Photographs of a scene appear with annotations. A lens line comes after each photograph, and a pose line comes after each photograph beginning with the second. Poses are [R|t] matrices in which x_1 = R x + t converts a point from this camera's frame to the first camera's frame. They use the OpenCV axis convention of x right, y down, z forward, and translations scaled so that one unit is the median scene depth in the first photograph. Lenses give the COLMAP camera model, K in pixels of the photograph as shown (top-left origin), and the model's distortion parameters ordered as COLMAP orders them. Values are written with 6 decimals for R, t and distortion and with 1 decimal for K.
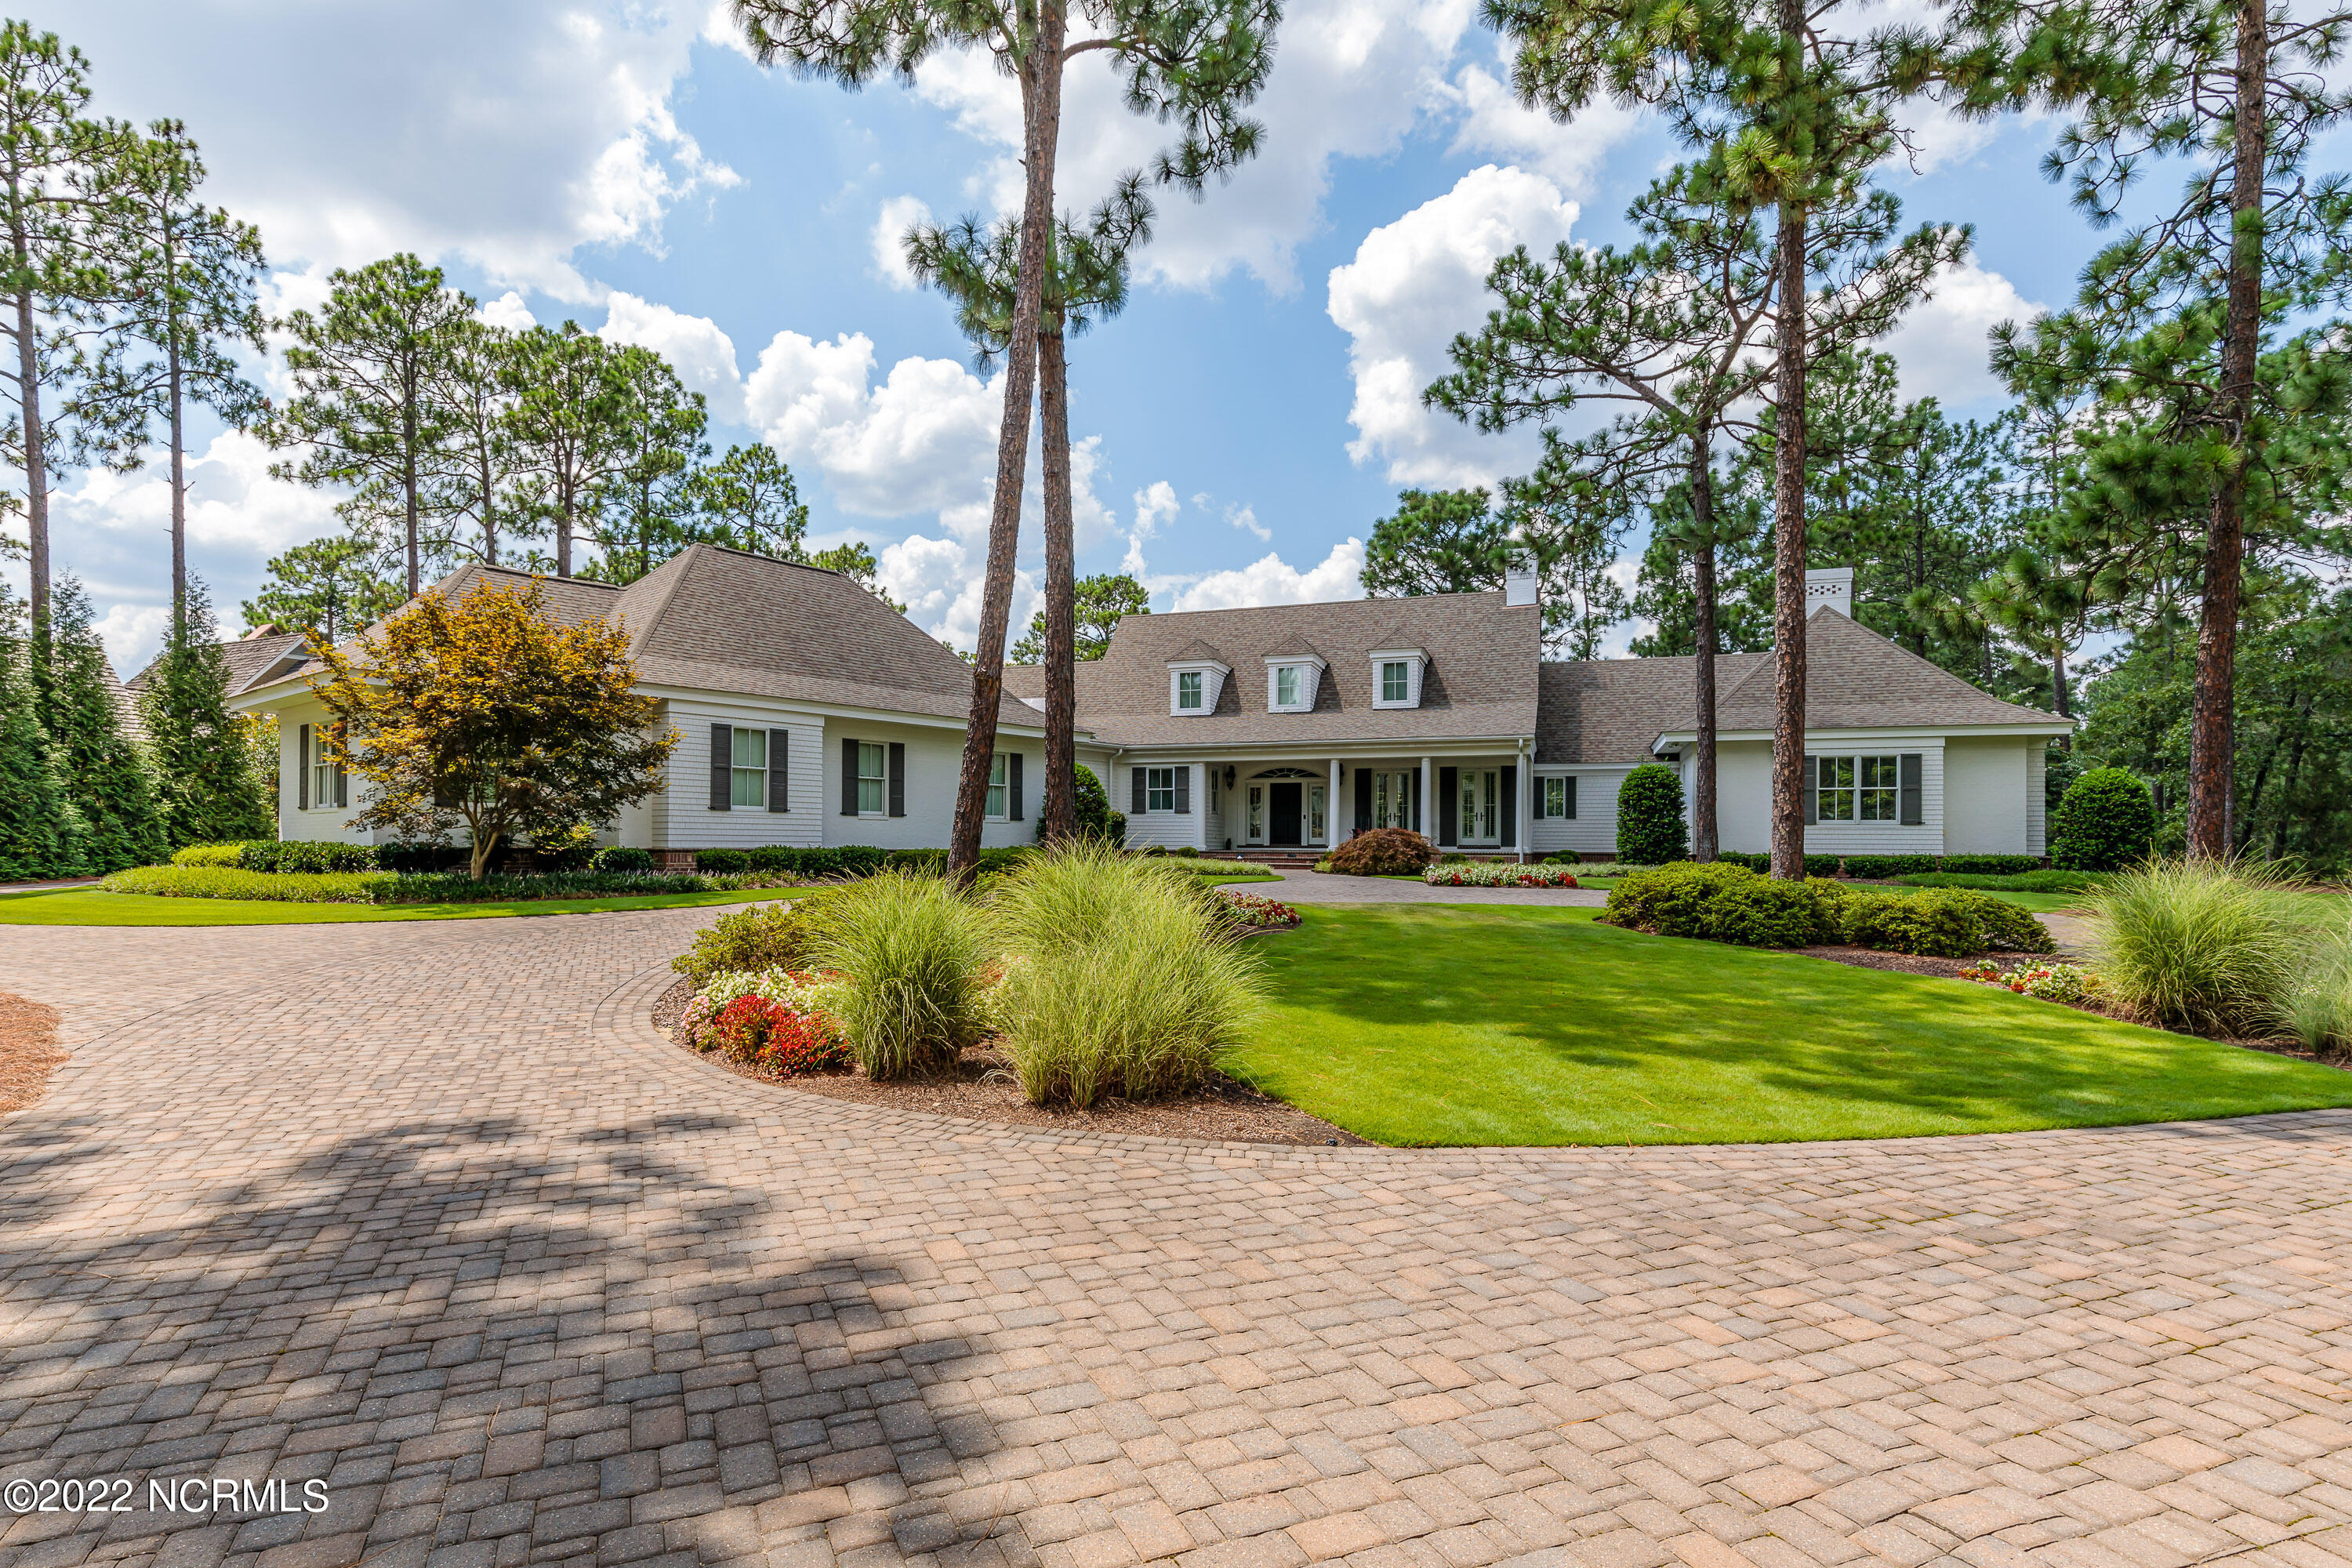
lens RADIAL K [[1134.0, 0, 1175.7], [0, 1134.0, 775.9], [0, 0, 1]] dist [-0.006519, 0.000329]
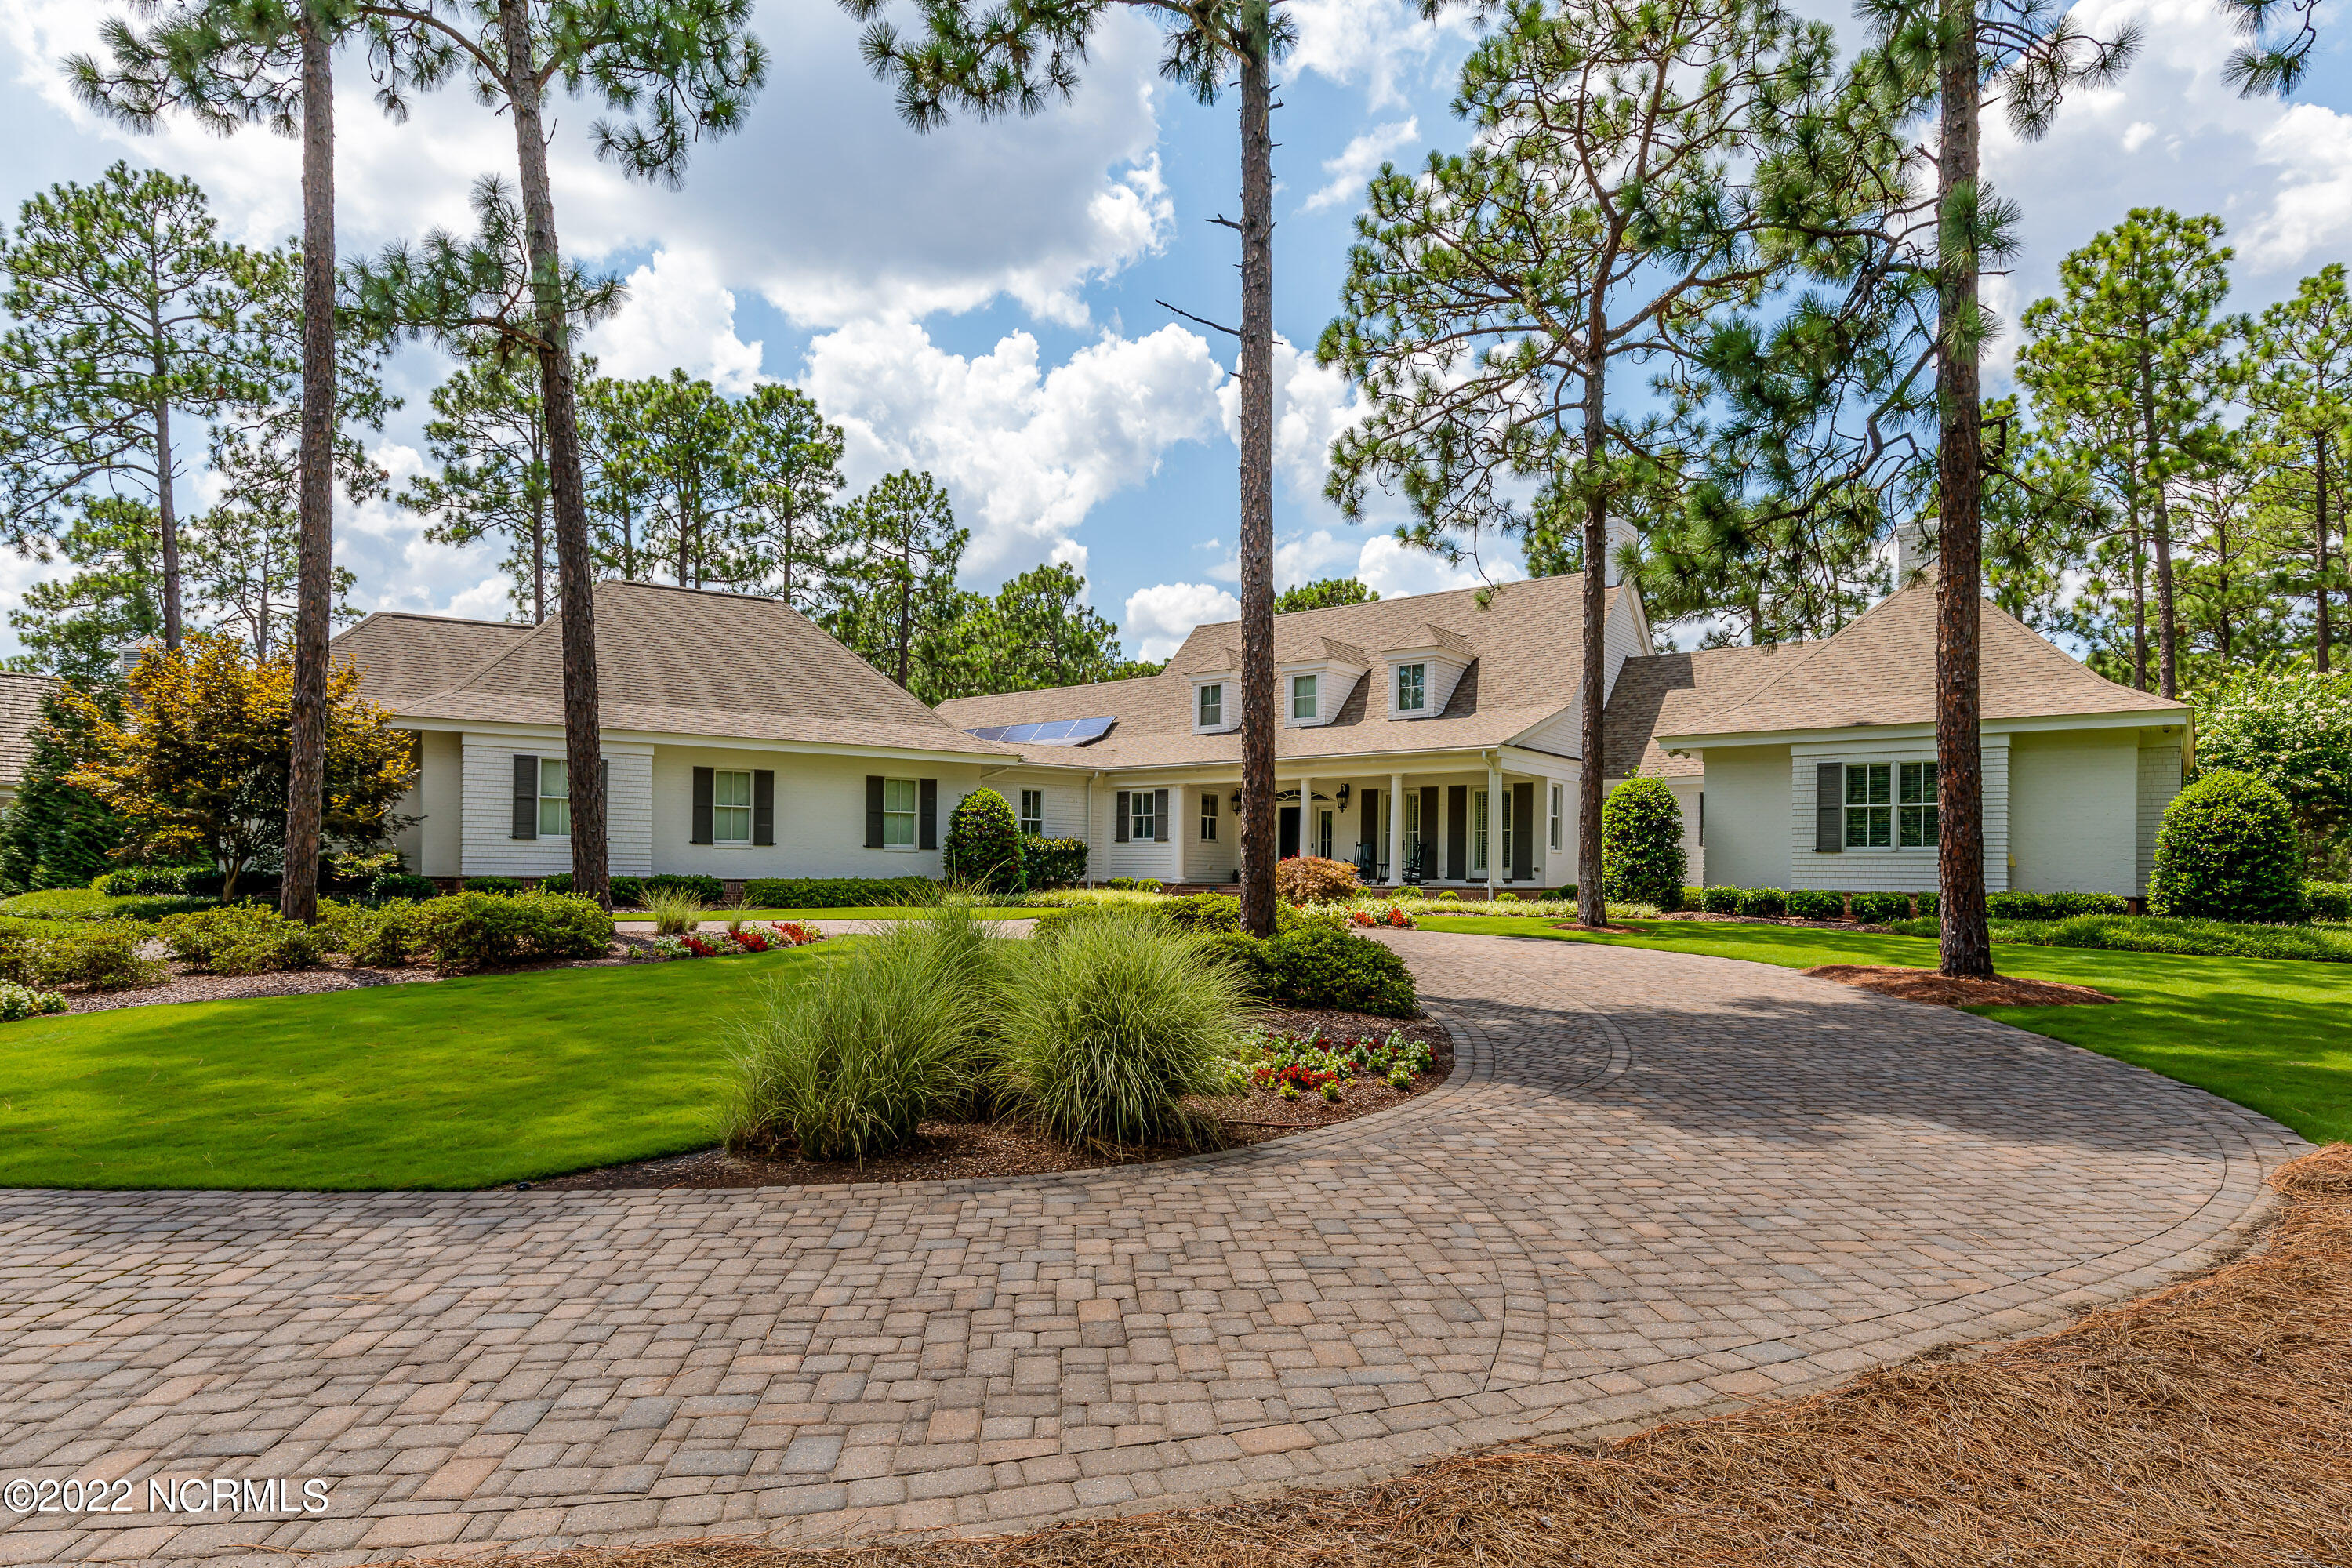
lens RADIAL K [[1246.0, 0, 1175.7], [0, 1246.0, 800.4], [0, 0, 1]] dist [0.004391, -0.000663]
pose [[0.957200, -0.012757, -0.289147, 0.305777], [0.011879, 0.999918, -0.004790, 0.004918], [0.289184, 0.001150, 0.957273, 0.051036]]
